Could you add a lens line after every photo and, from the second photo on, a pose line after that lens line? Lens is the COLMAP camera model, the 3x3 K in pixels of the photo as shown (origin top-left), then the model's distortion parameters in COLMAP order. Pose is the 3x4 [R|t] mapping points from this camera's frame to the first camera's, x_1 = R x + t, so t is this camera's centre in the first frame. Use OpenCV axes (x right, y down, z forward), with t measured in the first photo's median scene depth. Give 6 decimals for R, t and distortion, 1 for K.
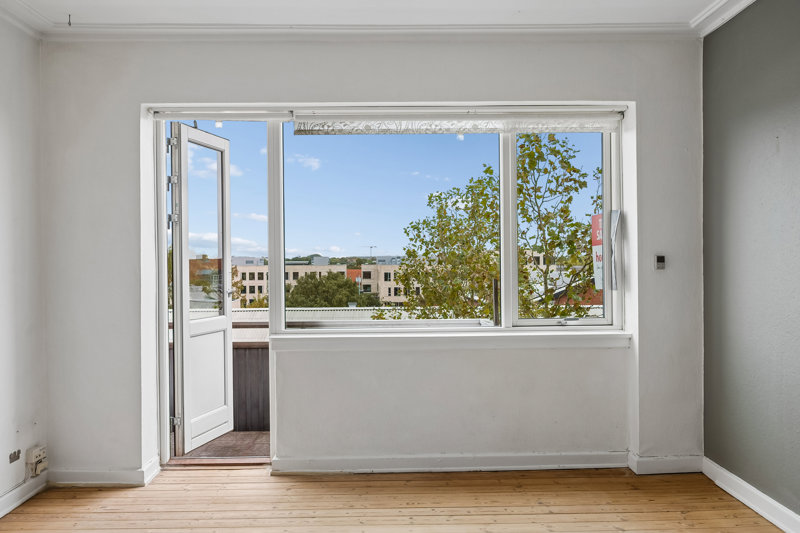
lens RADIAL K [[633.7, 0, 406.9], [0, 633.7, 265.6], [0, 0, 1]] dist [-0.004295, -0.000038]
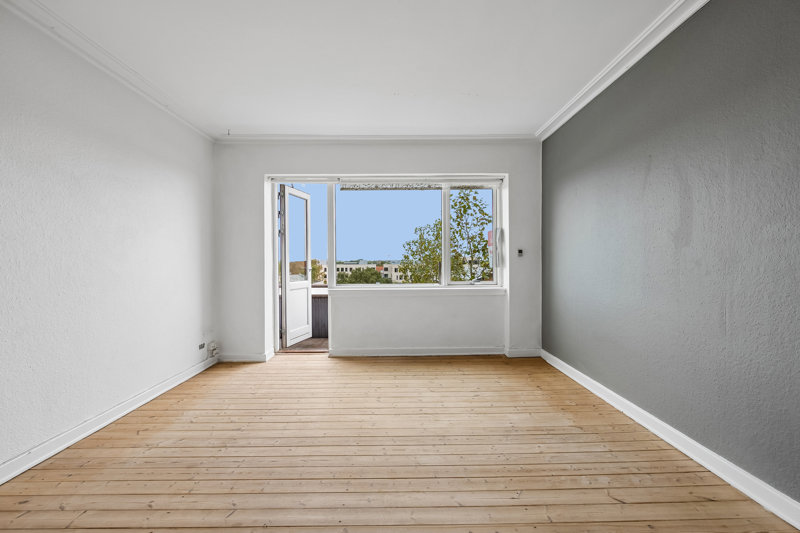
lens RADIAL K [[314.0, 0, 403.7], [0, 314.0, 265.8], [0, 0, 1]] dist [-0.001106, -0.000319]
pose [[0.999972, 0.002224, -0.007175, 0.033508], [-0.002199, 0.999991, 0.003547, 0.031923], [0.007183, -0.003532, 0.999968, -0.006542]]
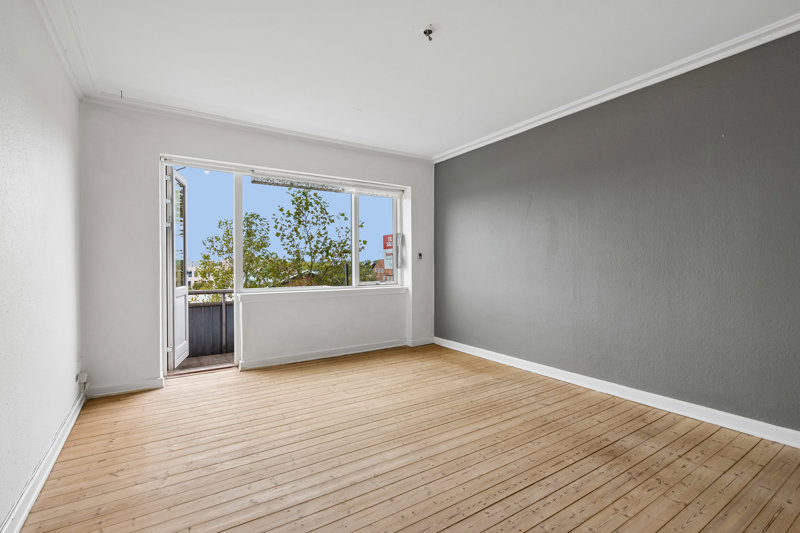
lens RADIAL K [[362.2, 0, 396.6], [0, 362.2, 263.0], [0, 0, 1]] dist [-0.001881, 0.000039]
pose [[0.853364, 0.006707, 0.521272, -0.366740], [-0.000705, 0.999931, -0.011713, 0.035657], [-0.521315, 0.009628, 0.853310, -0.104840]]
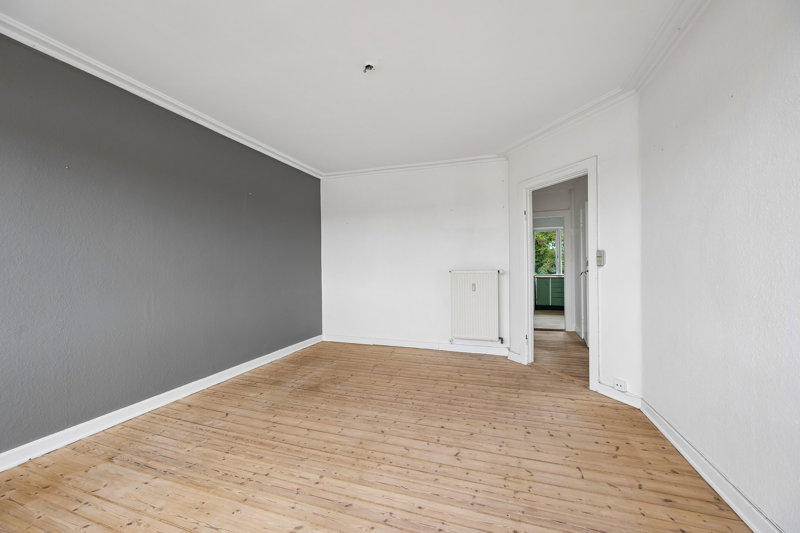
lens RADIAL K [[314.0, 0, 402.1], [0, 314.0, 267.3], [0, 0, 1]] dist [-0.001106, -0.000319]
pose [[-0.945014, 0.012382, 0.326795, -0.262850], [0.012431, 0.999921, -0.001939, 0.023607], [-0.326793, 0.002230, -0.945093, 0.880422]]
